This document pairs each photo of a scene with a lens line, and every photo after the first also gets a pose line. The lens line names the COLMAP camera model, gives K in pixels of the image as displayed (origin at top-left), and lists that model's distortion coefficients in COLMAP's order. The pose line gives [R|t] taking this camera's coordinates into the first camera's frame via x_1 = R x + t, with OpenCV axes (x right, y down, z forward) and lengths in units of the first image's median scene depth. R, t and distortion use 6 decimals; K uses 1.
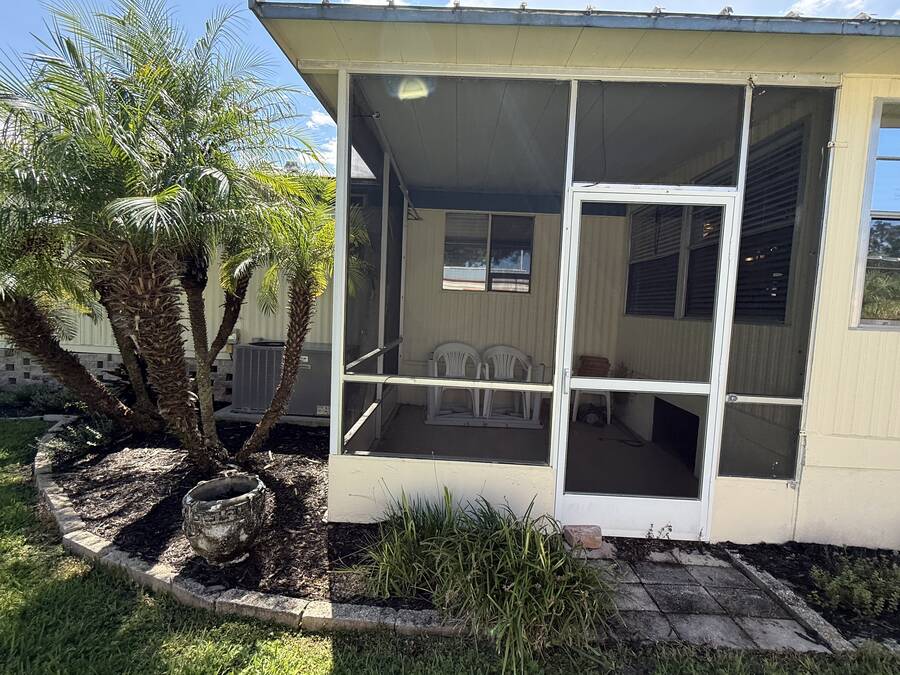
lens RADIAL K [[423.0, 0, 449.2], [0, 423.0, 337.7], [0, 0, 1]] dist [0.008707, -0.001361]
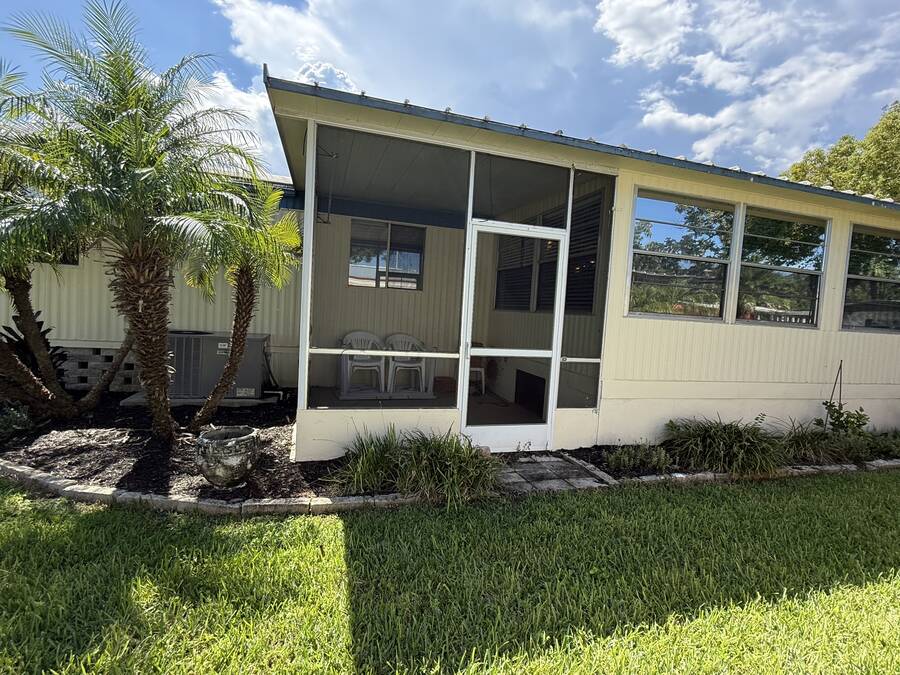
lens RADIAL K [[423.0, 0, 445.9], [0, 423.0, 334.8], [0, 0, 1]] dist [0.008707, -0.001361]
pose [[0.953318, -0.003486, 0.301947, -0.250649], [0.003233, 0.999994, 0.001338, 0.045529], [-0.301950, -0.000299, 0.953324, -0.402533]]
